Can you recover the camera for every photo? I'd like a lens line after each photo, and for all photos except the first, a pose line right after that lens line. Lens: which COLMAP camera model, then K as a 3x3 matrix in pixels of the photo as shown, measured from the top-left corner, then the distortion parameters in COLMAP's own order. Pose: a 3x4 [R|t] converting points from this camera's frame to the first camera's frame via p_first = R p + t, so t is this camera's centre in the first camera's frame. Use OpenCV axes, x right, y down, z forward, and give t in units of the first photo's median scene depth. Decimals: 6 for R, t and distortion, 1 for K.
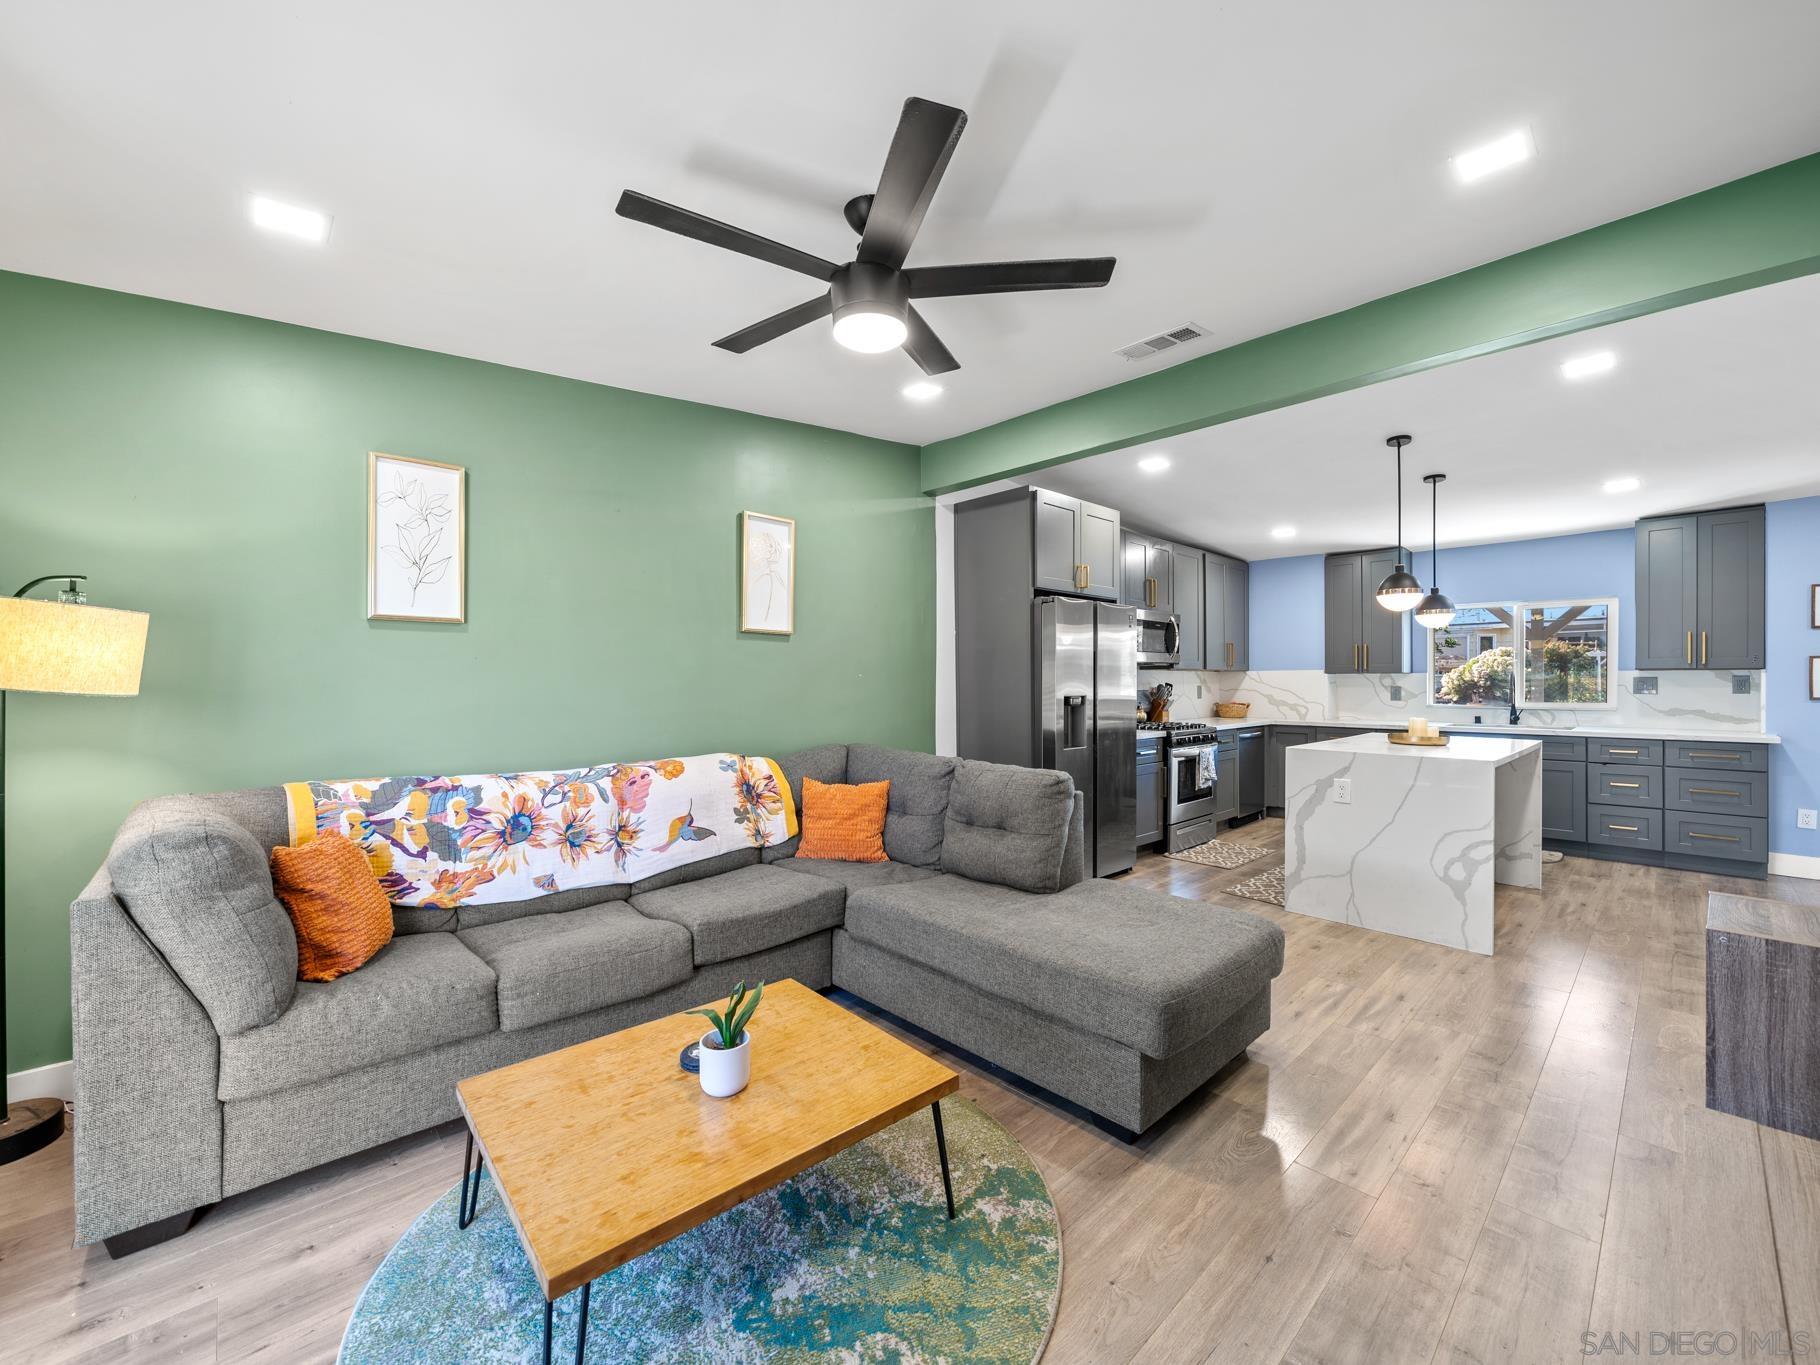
lens RADIAL K [[732.8, 0, 908.2], [0, 732.8, 680.7], [0, 0, 1]] dist [-0.001401, -0.001239]
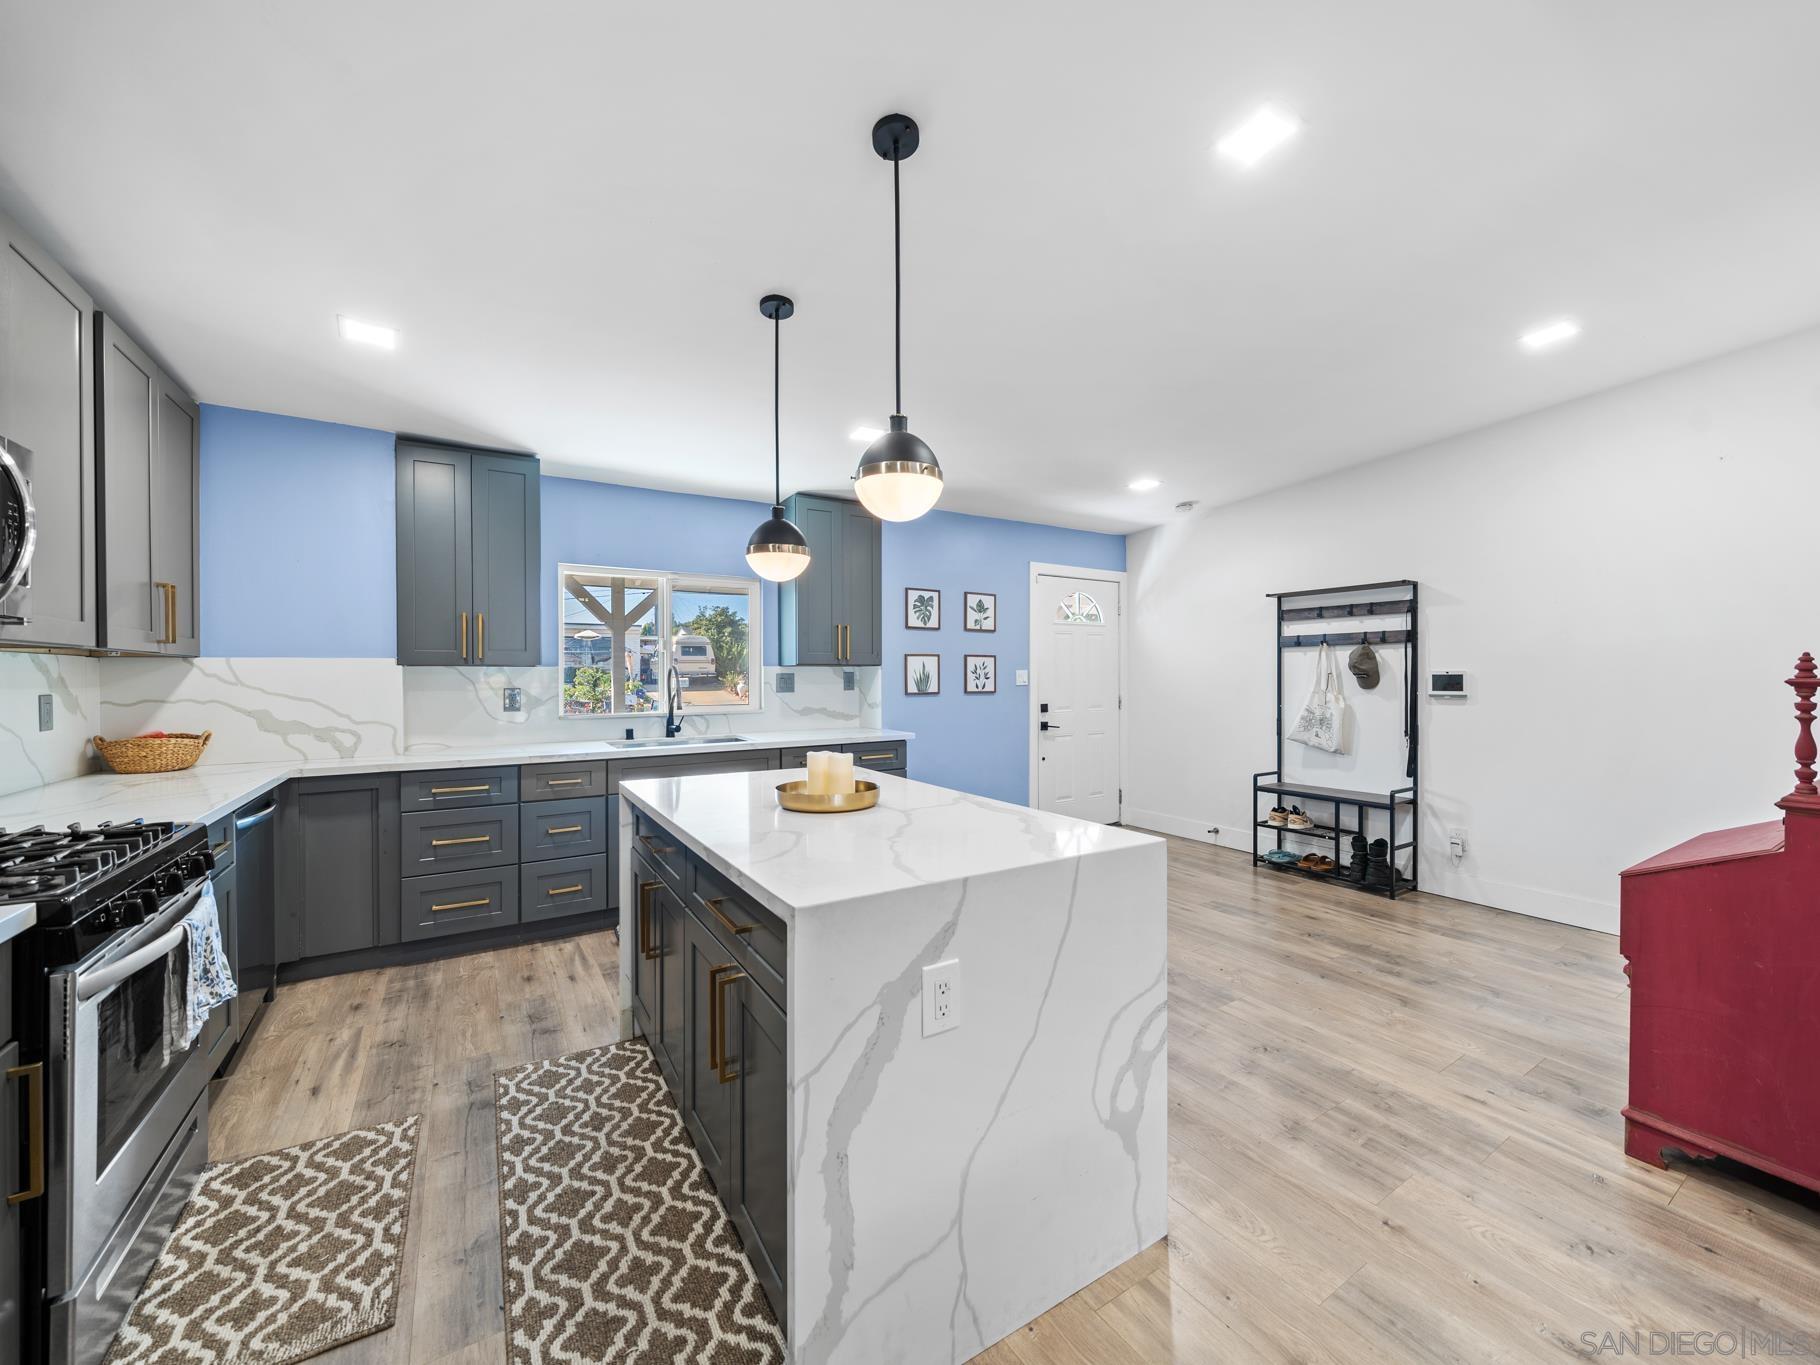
lens RADIAL K [[704.8, 0, 911.8], [0, 704.8, 673.9], [0, 0, 1]] dist [-0.005187, -0.000873]
pose [[0.192247, 0.003275, 0.981341, 0.262389], [0.002475, 0.999990, -0.003822, -0.001350], [-0.981344, 0.003163, 0.192237, 0.950438]]
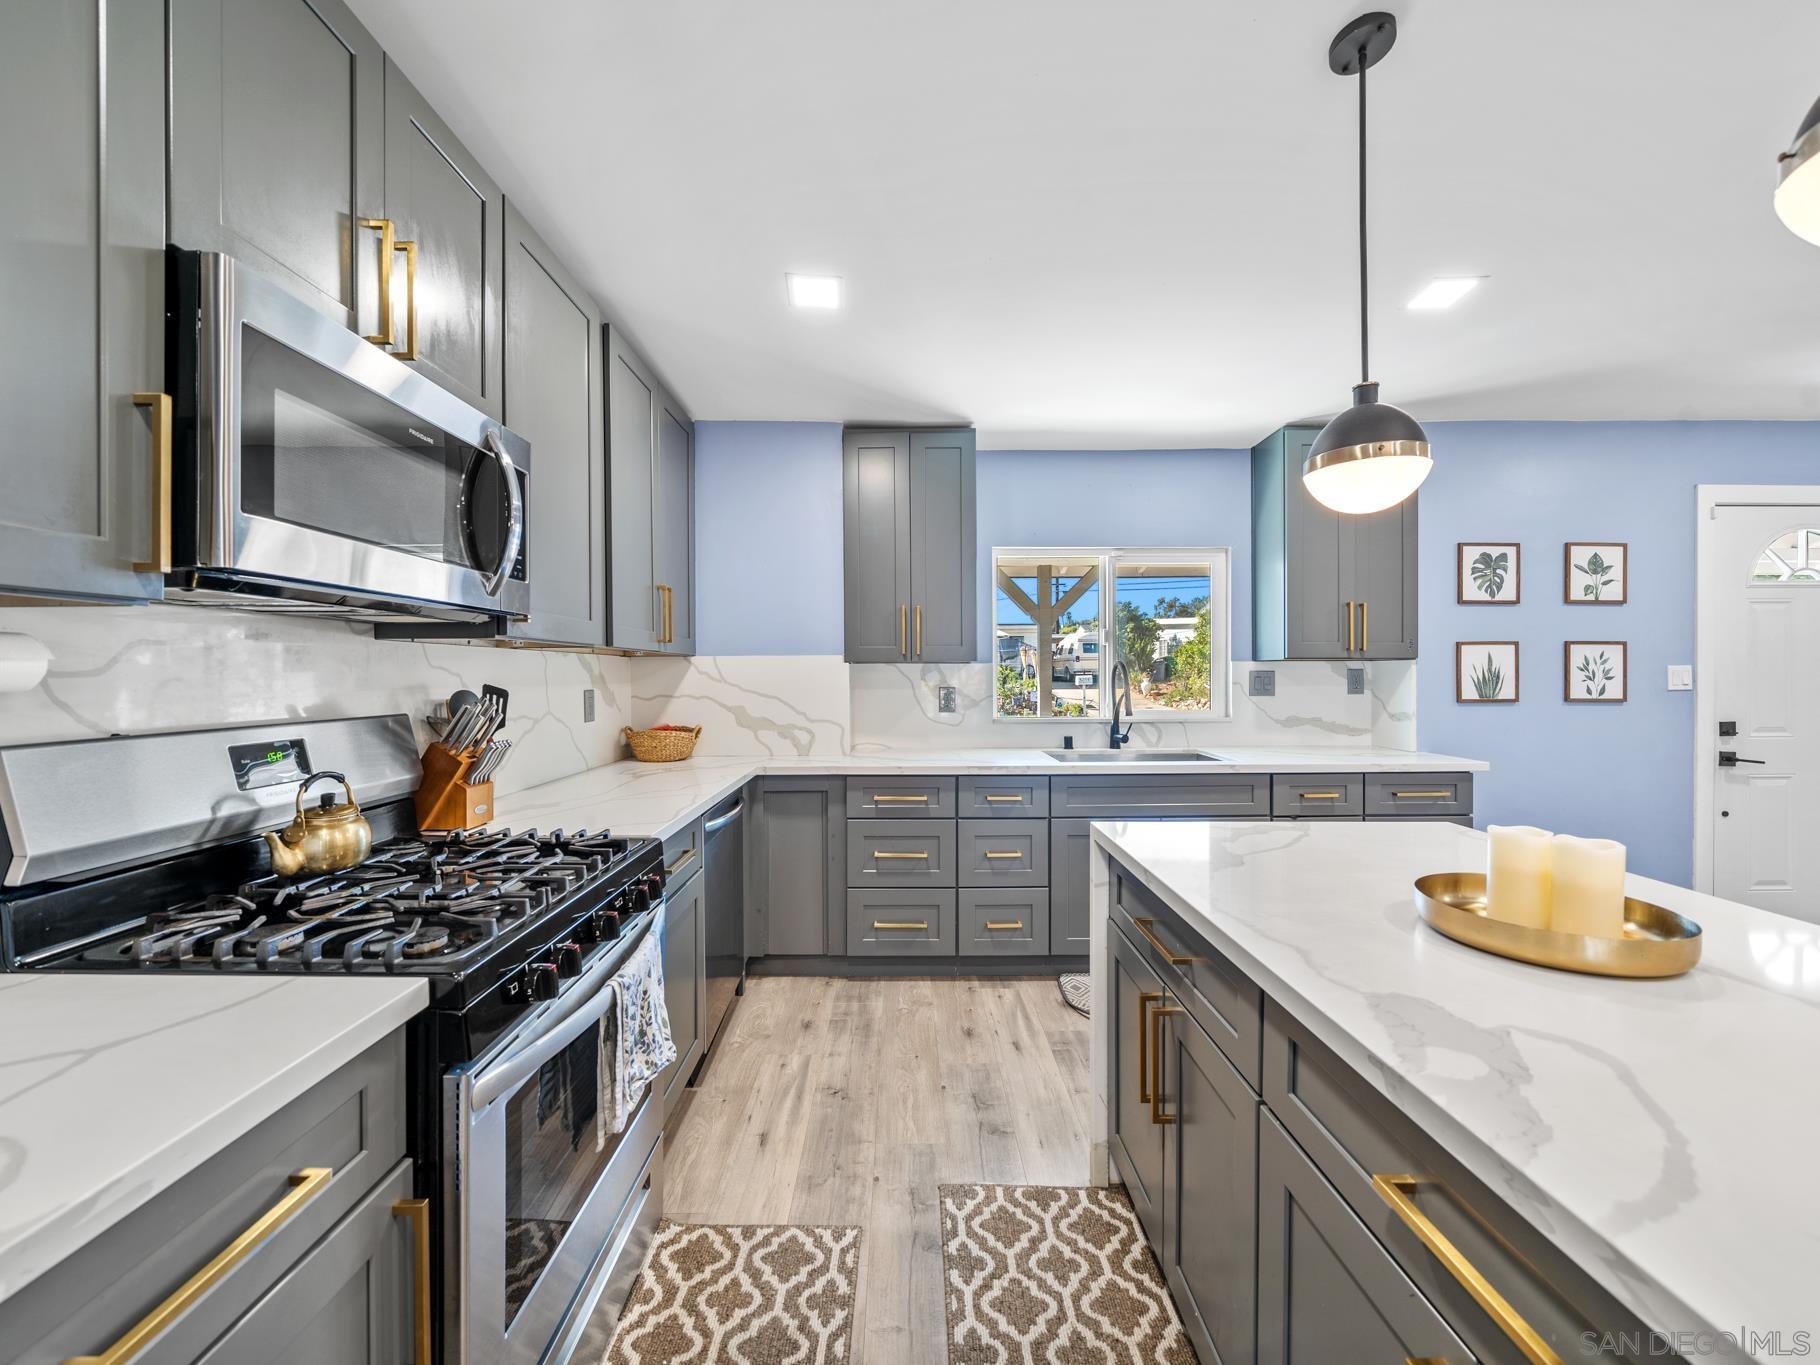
lens RADIAL K [[704.8, 0, 906.7], [0, 704.8, 674.4], [0, 0, 1]] dist [-0.005187, -0.000873]
pose [[0.680442, 0.000177, 0.732802, 0.425157], [0.000438, 1.000000, -0.000647, -0.002222], [-0.732802, 0.000761, 0.680441, 1.113195]]
